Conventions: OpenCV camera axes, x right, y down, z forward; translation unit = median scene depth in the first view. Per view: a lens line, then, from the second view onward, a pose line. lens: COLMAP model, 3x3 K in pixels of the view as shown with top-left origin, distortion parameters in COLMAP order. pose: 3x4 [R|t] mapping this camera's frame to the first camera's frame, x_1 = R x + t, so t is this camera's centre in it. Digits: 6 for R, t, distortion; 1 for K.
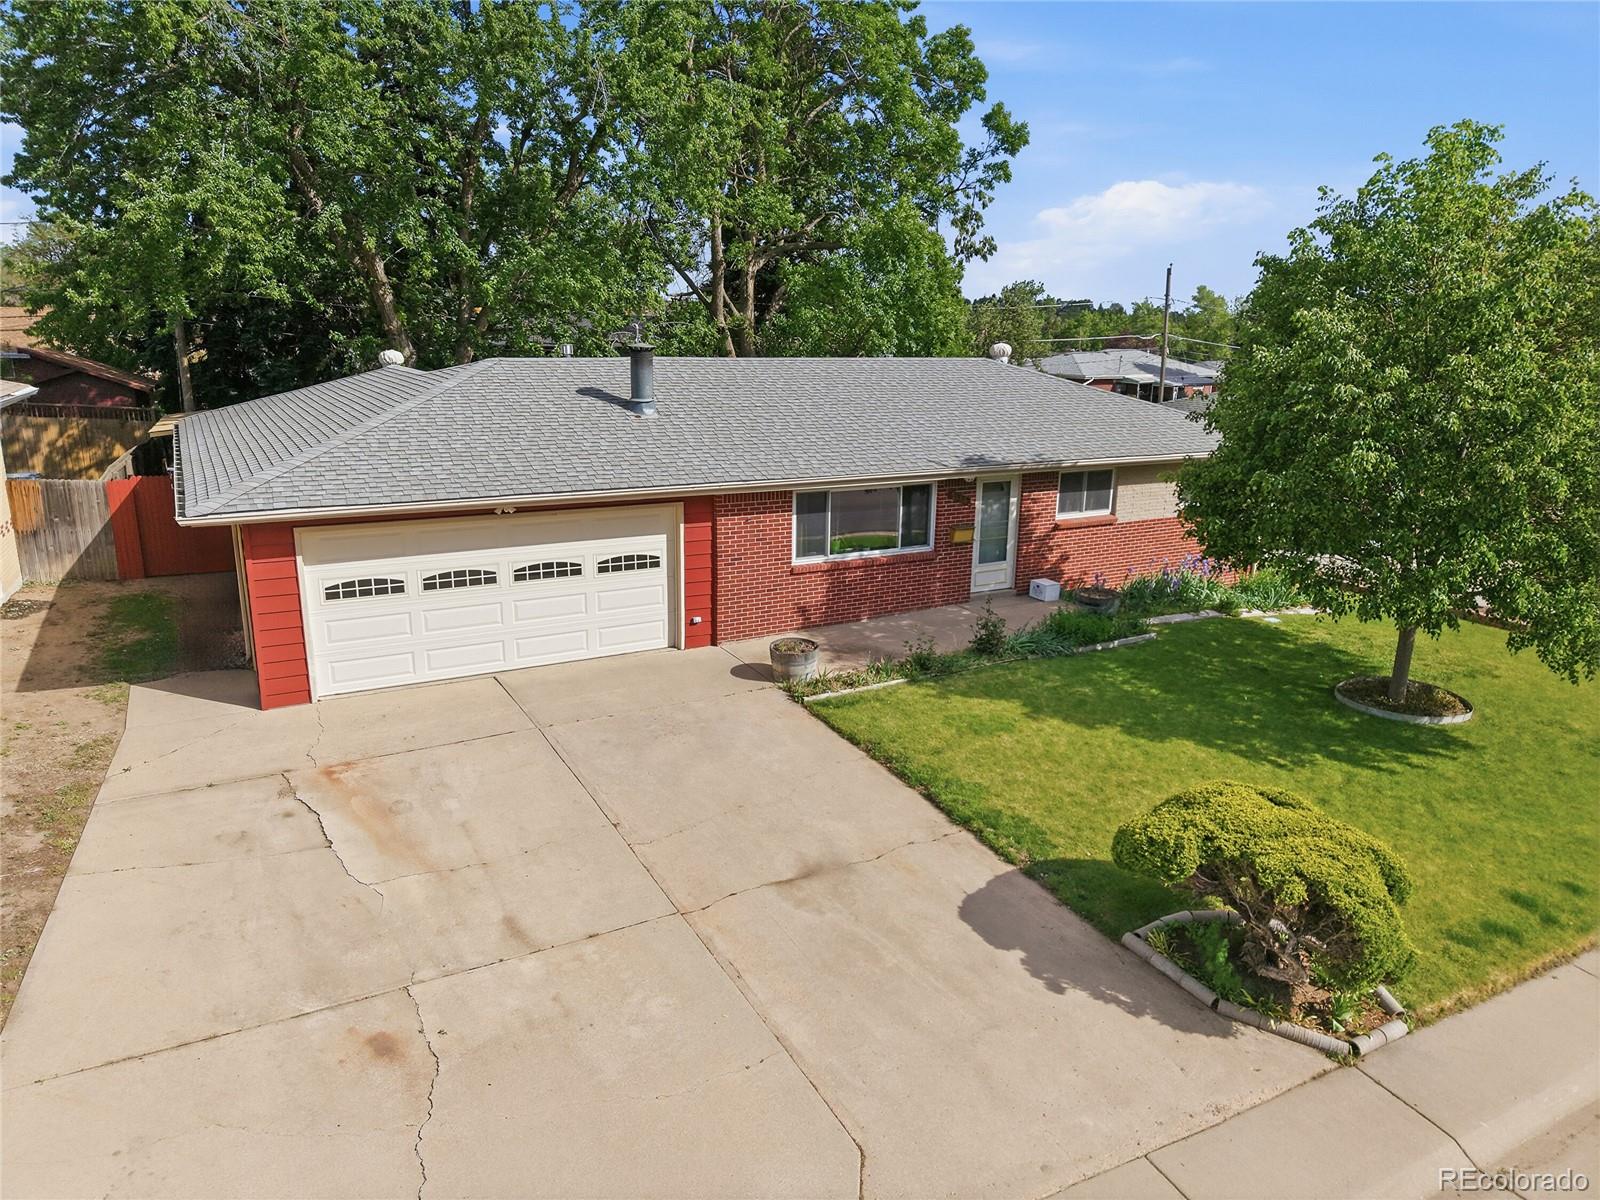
lens RADIAL K [[1083.3, 0, 800.0], [0, 1083.3, 600.0], [0, 0, 1]] dist [0.047686, -0.033300]
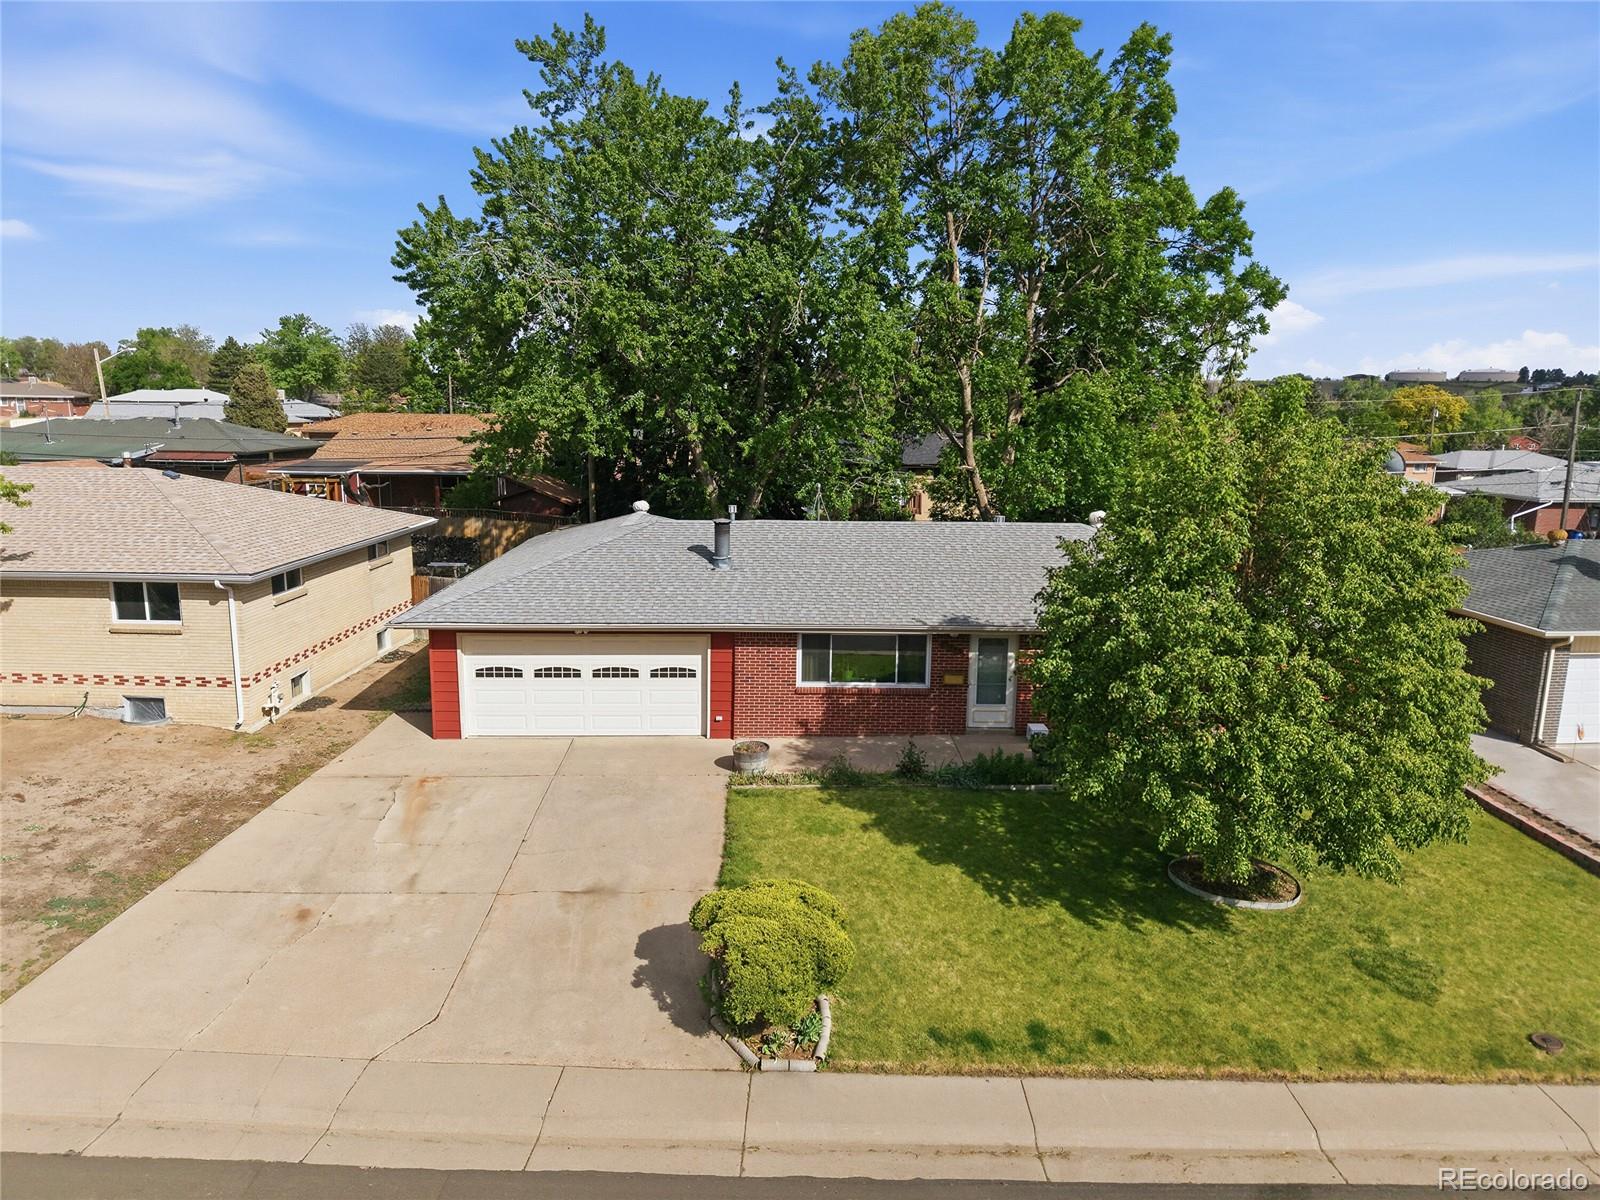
lens RADIAL K [[1096.0, 0, 795.8], [0, 1096.0, 564.9], [0, 0, 1]] dist [0.075067, -0.100003]
pose [[0.877350, 0.070752, -0.474606, 0.682552], [-0.114746, 0.991309, -0.064337, -0.103368], [0.465929, 0.110905, 0.877844, -0.225871]]
